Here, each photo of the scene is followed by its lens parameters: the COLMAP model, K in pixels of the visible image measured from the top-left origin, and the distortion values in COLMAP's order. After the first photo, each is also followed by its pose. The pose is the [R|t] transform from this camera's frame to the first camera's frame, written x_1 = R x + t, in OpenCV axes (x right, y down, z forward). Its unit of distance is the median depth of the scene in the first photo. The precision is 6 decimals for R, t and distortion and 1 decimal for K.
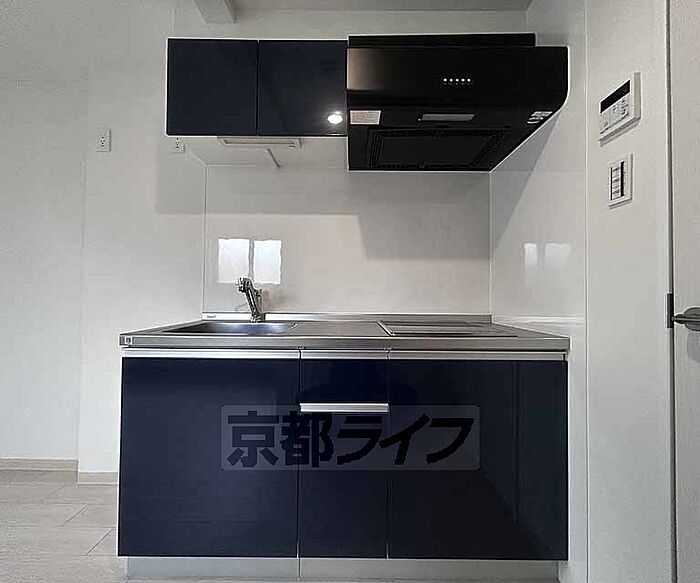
lens RADIAL K [[317.1, 0, 350.0], [0, 317.1, 291.5], [0, 0, 1]] dist [-0.001885, -0.000214]
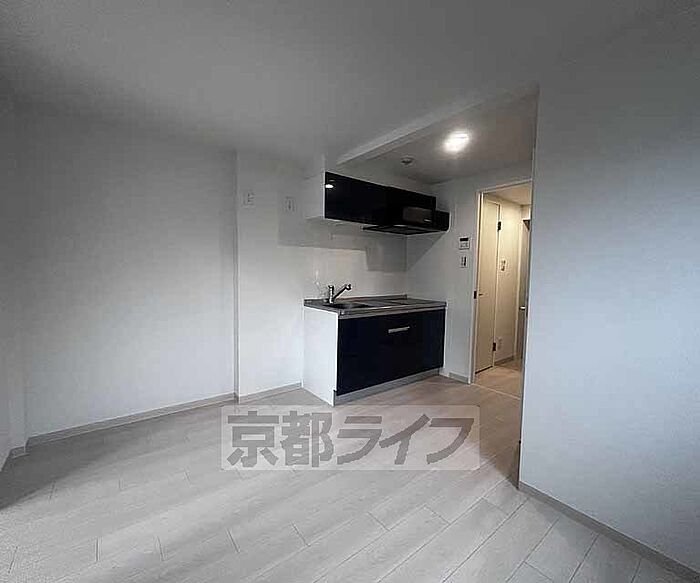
lens RADIAL K [[313.9, 0, 349.2], [0, 313.9, 299.8], [0, 0, 1]] dist [0.001408, 0.000278]
pose [[0.783381, -0.048016, 0.619684, -2.138133], [-0.020884, 0.994415, 0.103453, -0.198641], [-0.621191, -0.093985, 0.778003, -0.943044]]
